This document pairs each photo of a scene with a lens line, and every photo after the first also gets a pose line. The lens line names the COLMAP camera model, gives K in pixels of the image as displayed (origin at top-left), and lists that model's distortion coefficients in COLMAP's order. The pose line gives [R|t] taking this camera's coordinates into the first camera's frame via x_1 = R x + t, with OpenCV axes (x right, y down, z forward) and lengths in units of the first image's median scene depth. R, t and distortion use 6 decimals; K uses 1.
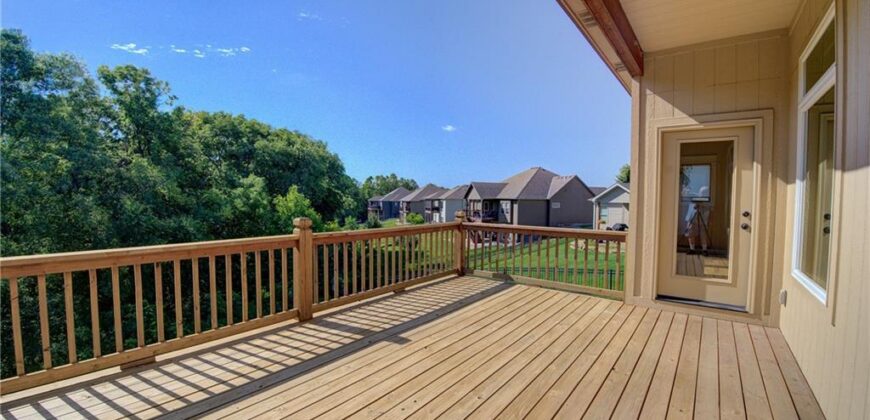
lens RADIAL K [[379.5, 0, 435.0], [0, 379.5, 210.0], [0, 0, 1]] dist [-0.055936, 0.000061]
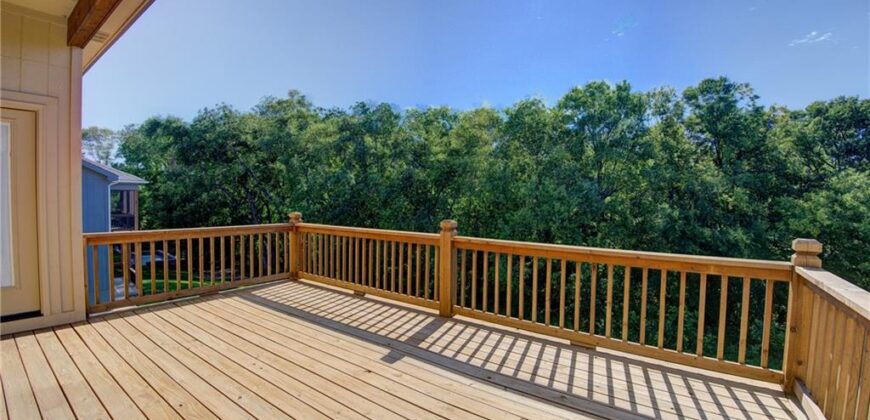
lens RADIAL K [[366.9, 0, 435.0], [0, 366.9, 210.0], [0, 0, 1]] dist [-0.038958, -0.000033]
pose [[0.008717, 0.016666, -0.999823, 0.626564], [-0.051160, 0.998559, 0.016199, -0.018086], [0.998652, 0.051010, 0.009557, 0.880997]]
